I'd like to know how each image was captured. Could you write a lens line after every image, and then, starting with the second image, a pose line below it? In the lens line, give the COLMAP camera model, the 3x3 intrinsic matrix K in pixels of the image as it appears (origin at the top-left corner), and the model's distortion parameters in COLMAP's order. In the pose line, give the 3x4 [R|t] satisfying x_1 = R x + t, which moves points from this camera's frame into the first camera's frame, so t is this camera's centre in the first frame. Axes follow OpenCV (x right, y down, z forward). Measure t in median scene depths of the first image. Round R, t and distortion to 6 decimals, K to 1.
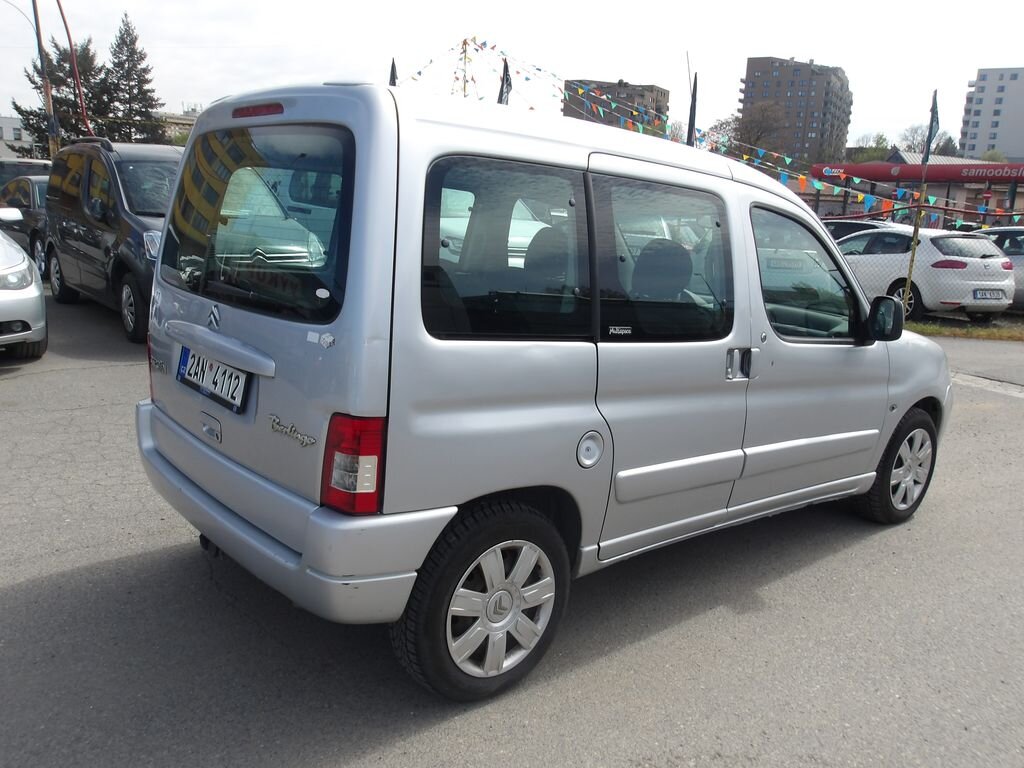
lens RADIAL K [[876.2, 0, 517.6], [0, 876.2, 385.0], [0, 0, 1]] dist [-0.016716, 0.001831]
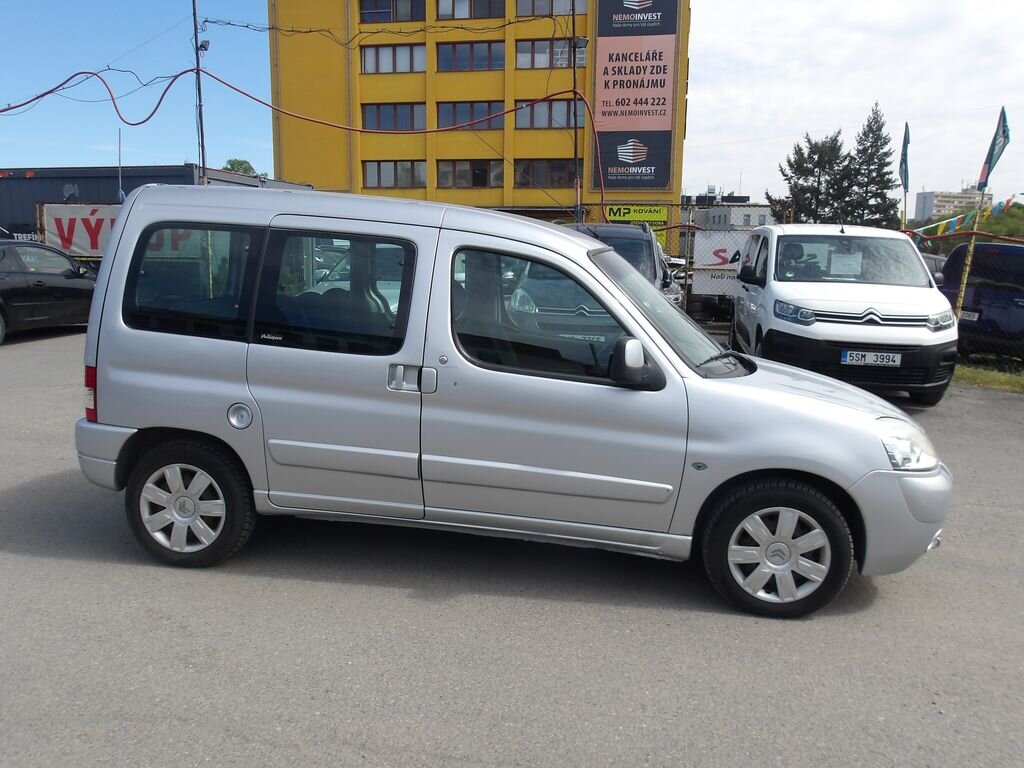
lens RADIAL K [[865.4, 0, 511.8], [0, 865.4, 383.1], [0, 0, 1]] dist [-0.009191, 0.014502]
pose [[0.666143, 0.085546, -0.740902, 0.326583], [-0.151078, 0.988283, -0.021724, -0.003865], [0.730362, 0.126405, 0.671262, 0.082510]]
